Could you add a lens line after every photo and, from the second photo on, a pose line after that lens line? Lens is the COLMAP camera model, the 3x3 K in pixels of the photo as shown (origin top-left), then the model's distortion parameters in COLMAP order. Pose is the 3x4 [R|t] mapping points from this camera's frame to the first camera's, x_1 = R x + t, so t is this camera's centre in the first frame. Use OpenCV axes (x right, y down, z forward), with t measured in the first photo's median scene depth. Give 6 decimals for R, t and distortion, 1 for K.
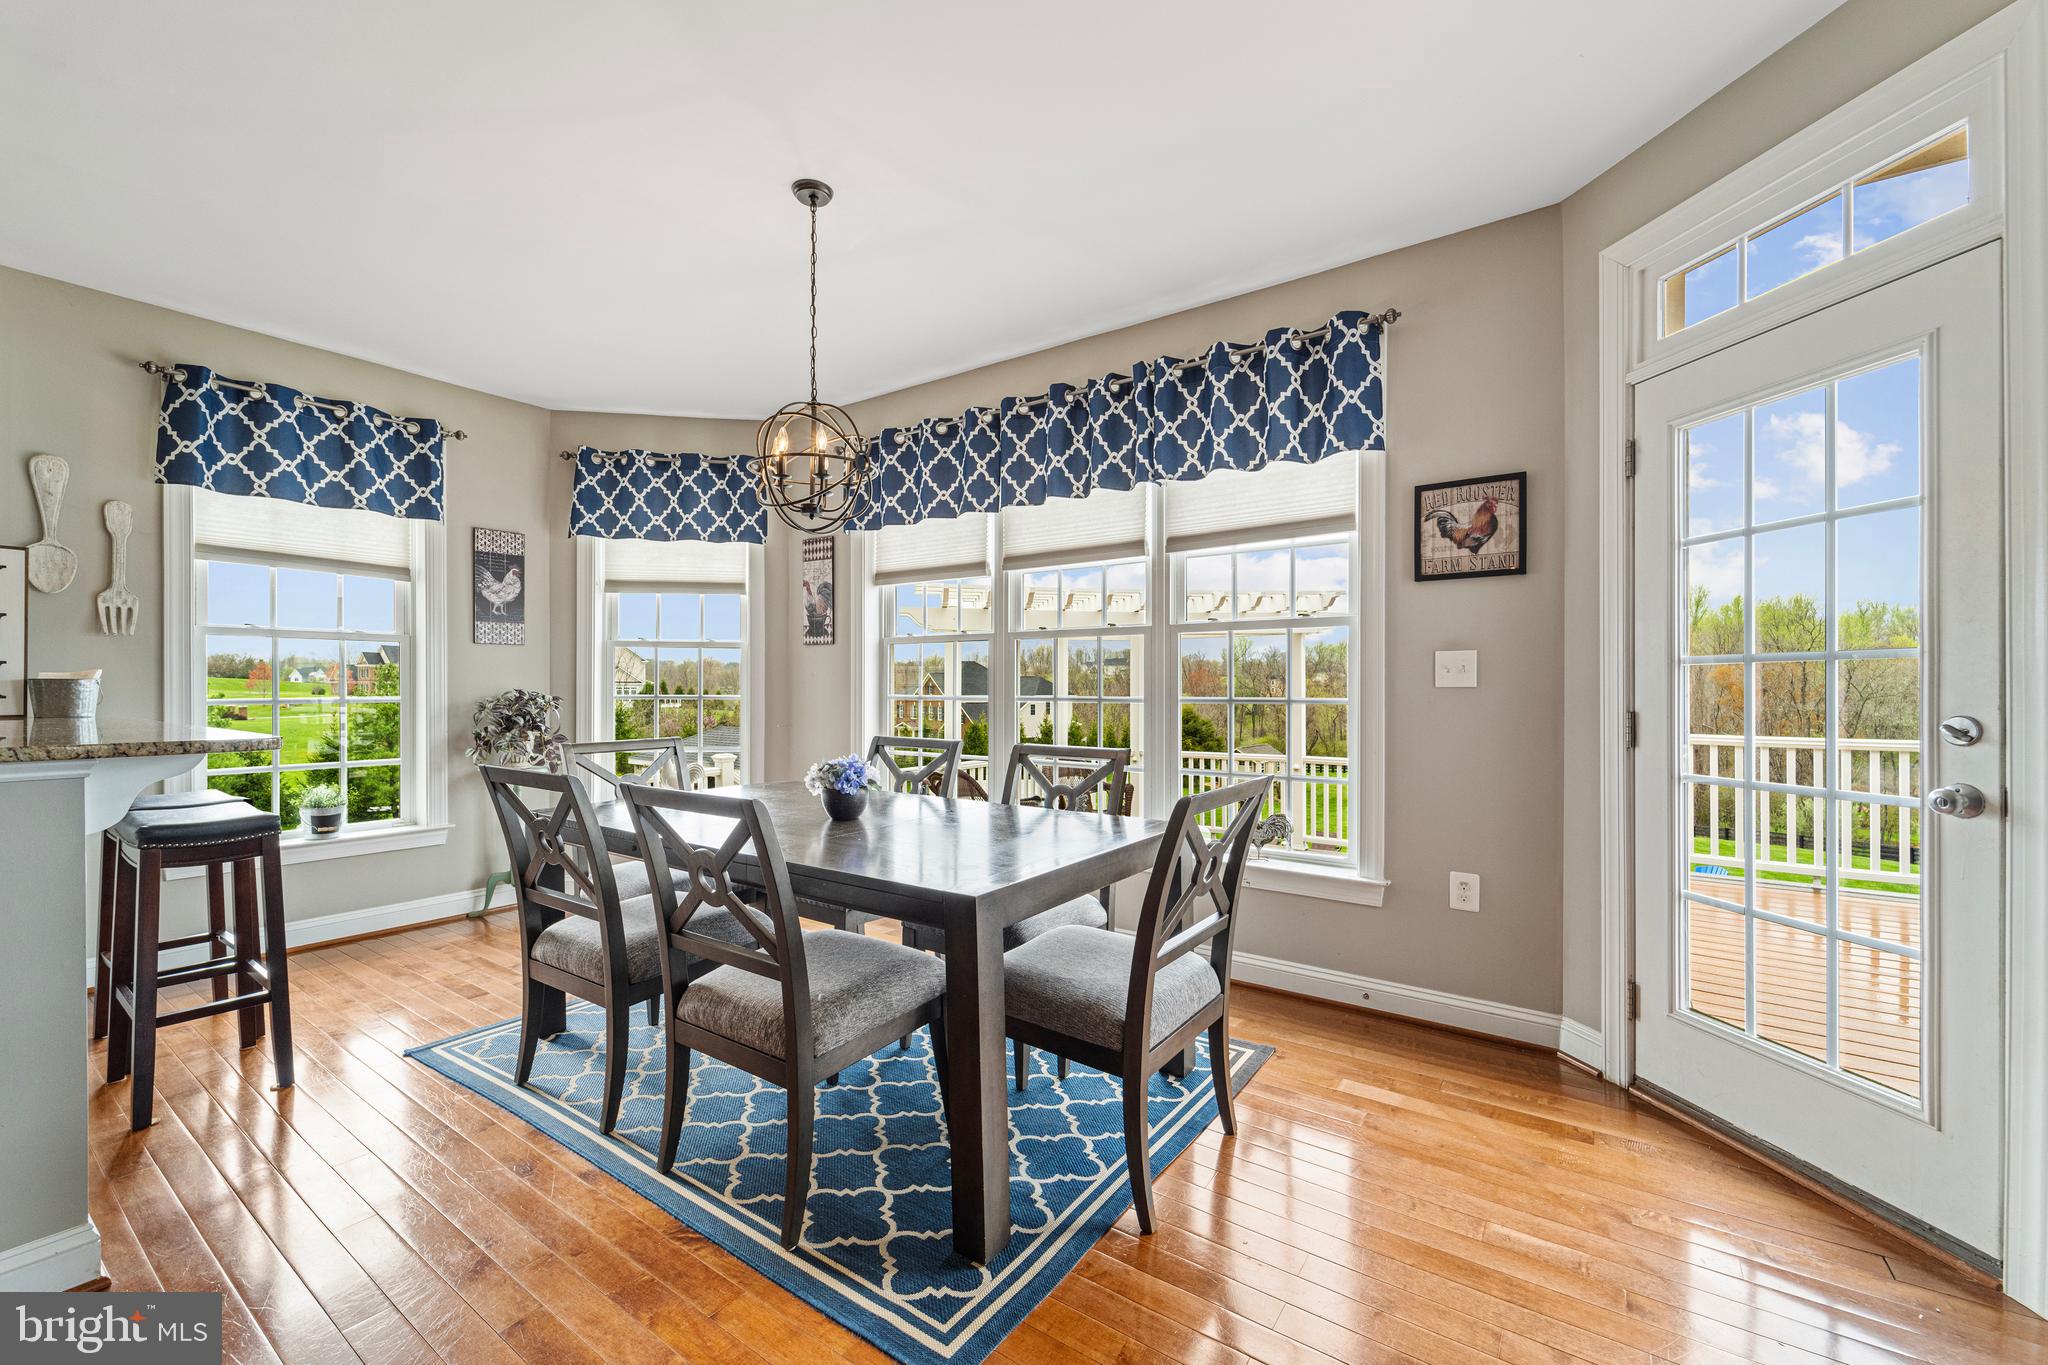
lens RADIAL K [[828.1, 0, 1028.4], [0, 828.1, 683.7], [0, 0, 1]] dist [-0.000487, -0.000711]
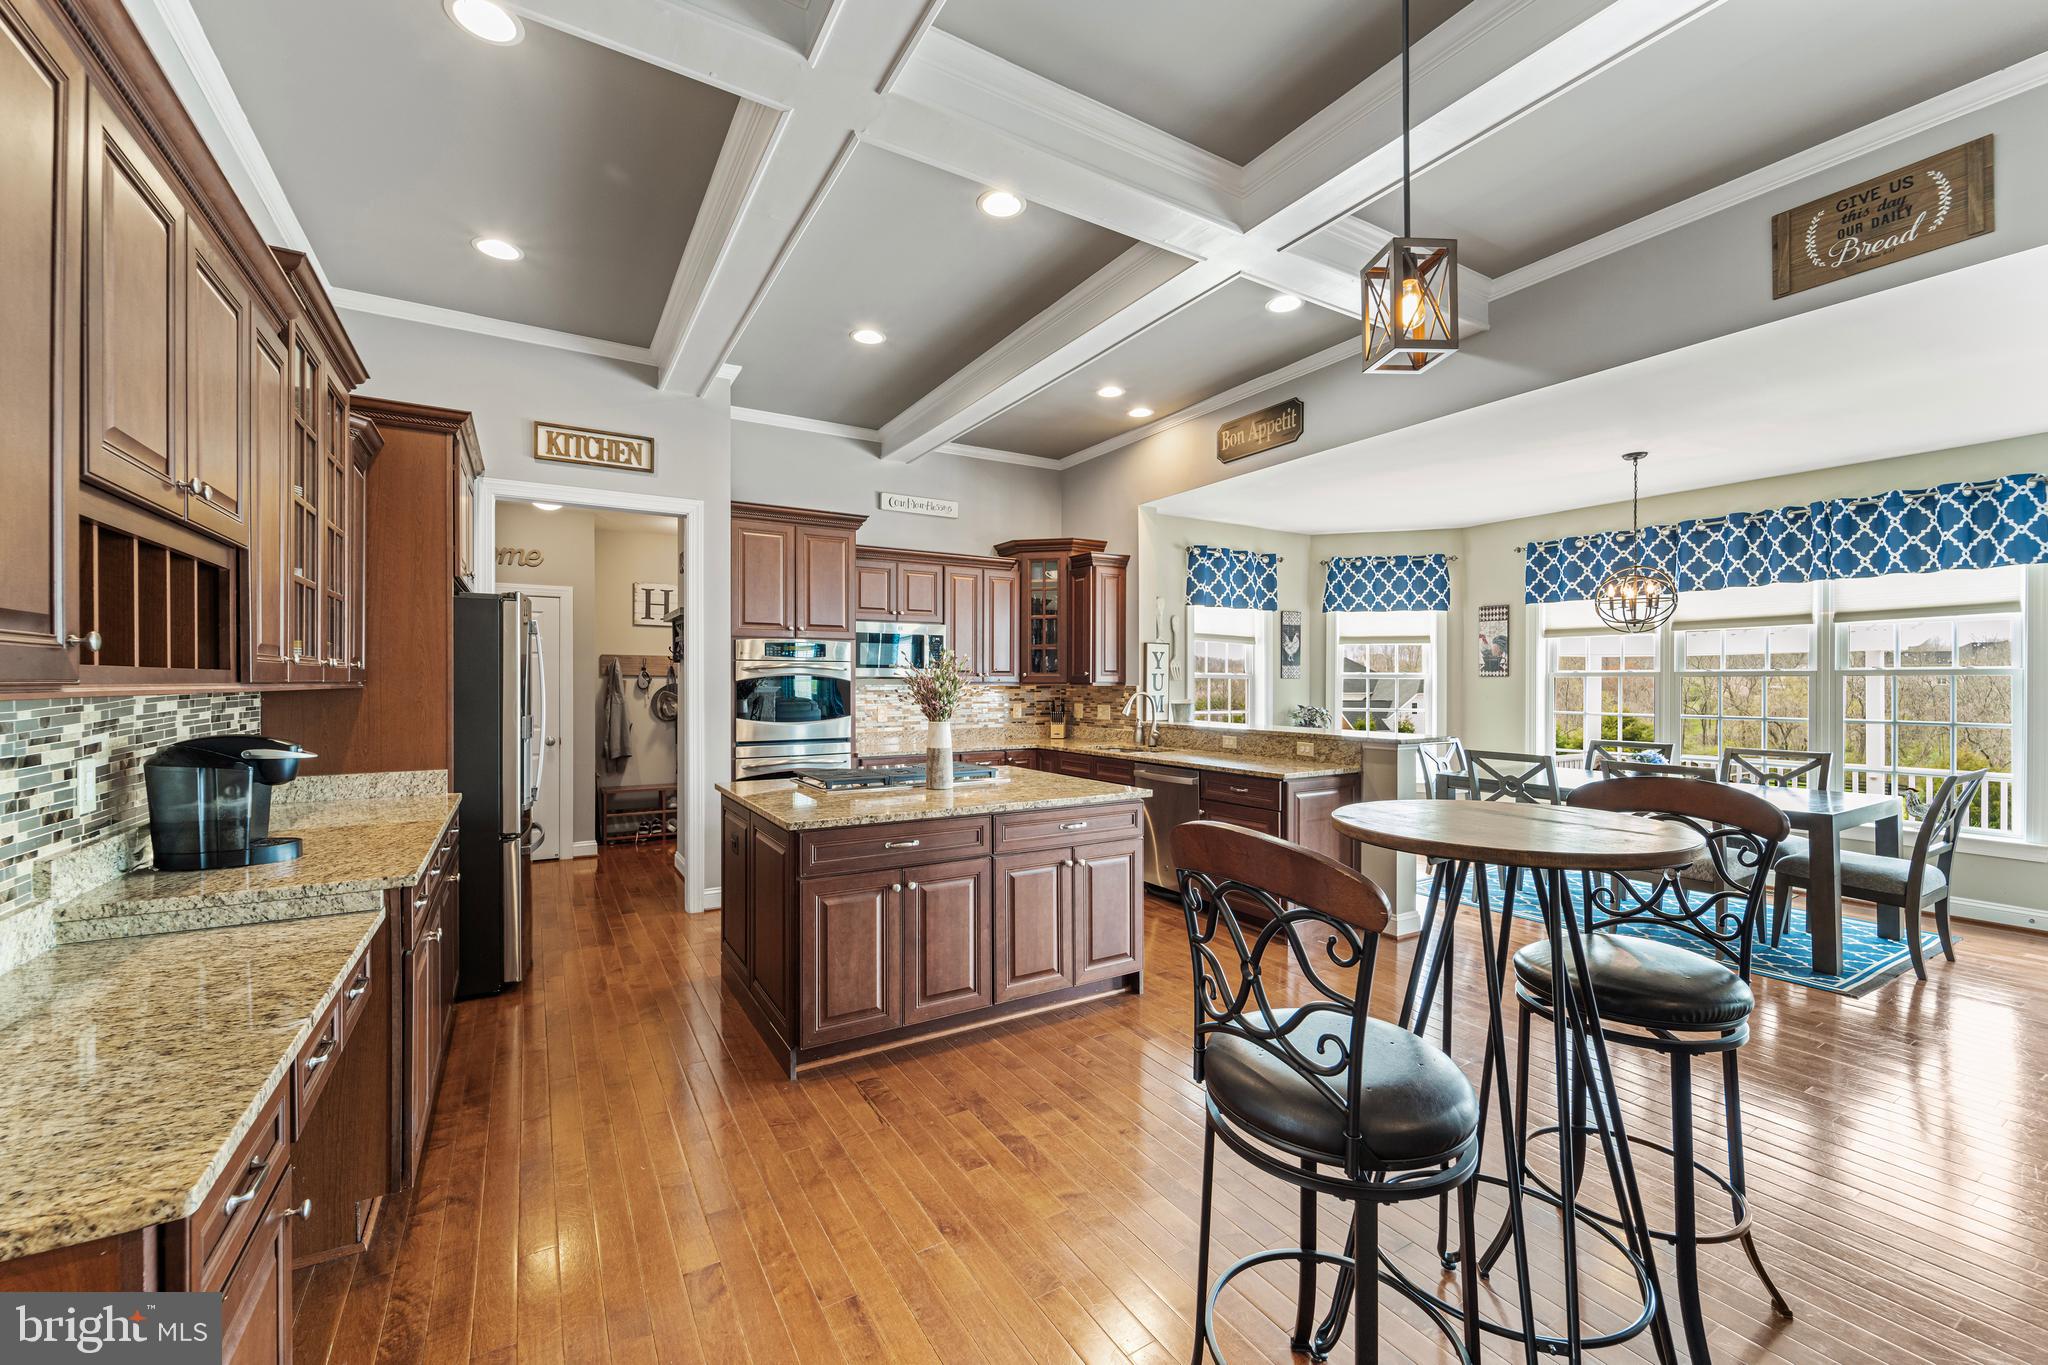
lens RADIAL K [[828.1, 0, 1021.9], [0, 828.1, 686.3], [0, 0, 1]] dist [-0.000487, -0.000711]
pose [[0.916646, 0.000271, -0.399701, -0.563465], [0.002993, 0.999967, 0.007541, -0.056383], [0.399690, -0.008109, 0.916615, -0.930984]]
